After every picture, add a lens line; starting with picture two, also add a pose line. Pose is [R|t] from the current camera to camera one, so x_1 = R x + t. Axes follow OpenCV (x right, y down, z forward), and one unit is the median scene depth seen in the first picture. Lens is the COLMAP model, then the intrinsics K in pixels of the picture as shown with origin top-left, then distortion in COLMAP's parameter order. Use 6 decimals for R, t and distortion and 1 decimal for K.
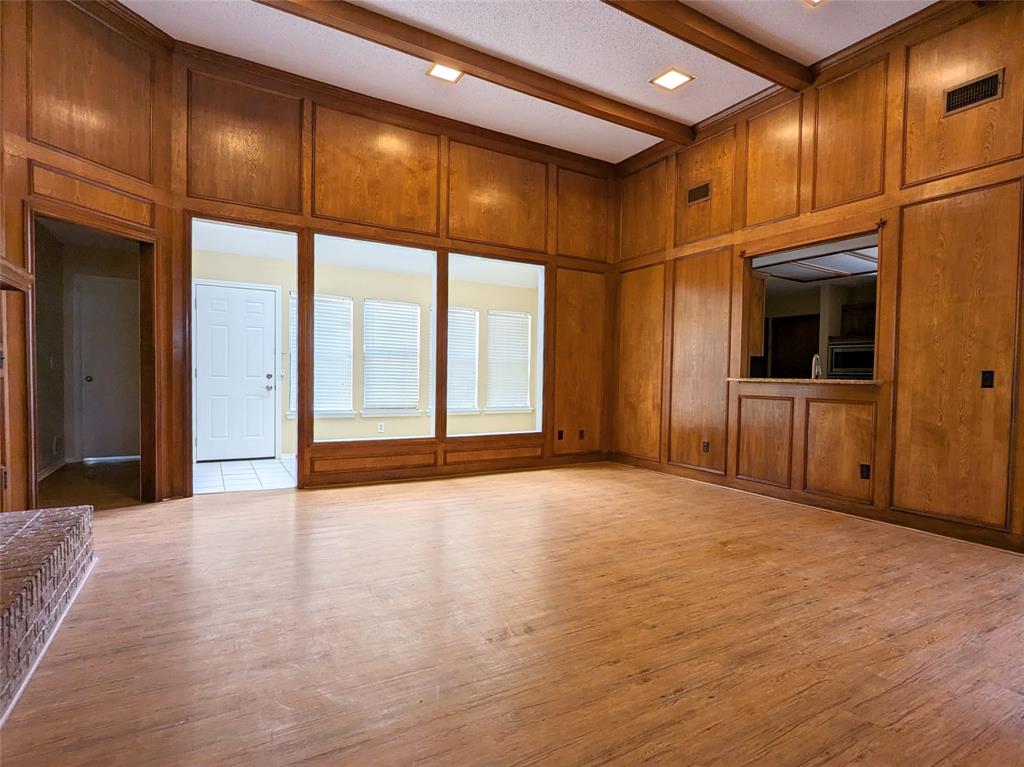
lens RADIAL K [[526.2, 0, 514.7], [0, 526.2, 393.8], [0, 0, 1]] dist [-0.004510, 0.001948]
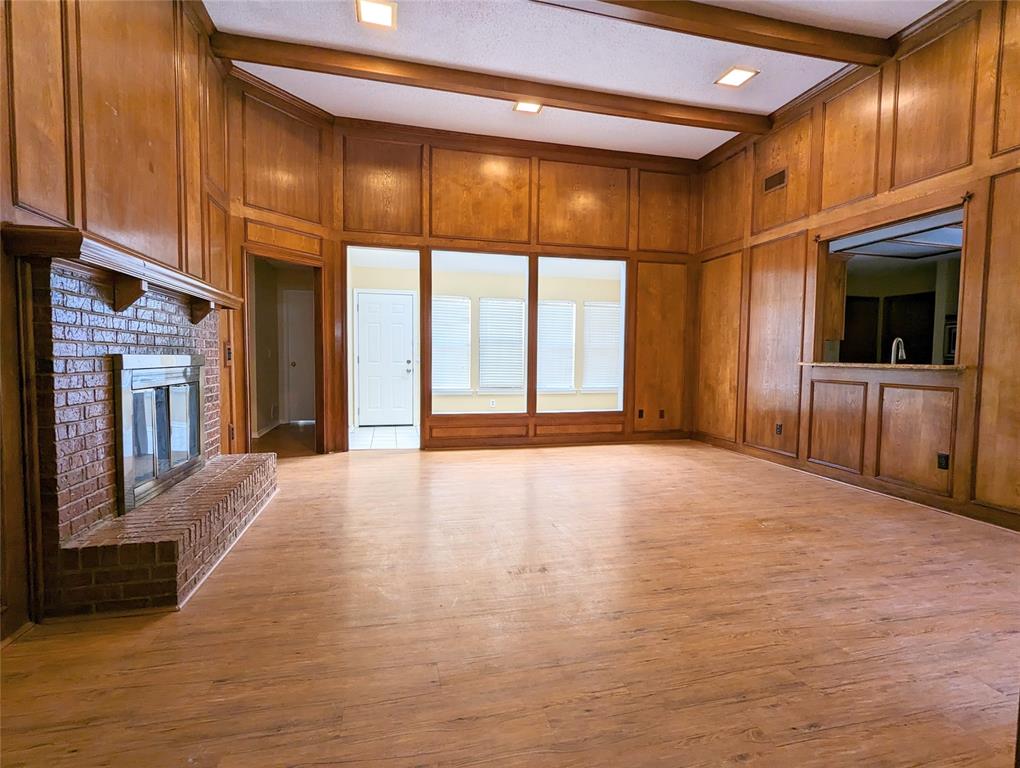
lens RADIAL K [[482.2, 0, 508.7], [0, 482.2, 380.3], [0, 0, 1]] dist [-0.004771, 0.002333]
pose [[0.951895, 0.006646, -0.306352, 0.166802], [-0.001469, 0.999852, 0.017129, -0.011072], [0.306421, -0.015855, 0.951764, -0.060167]]
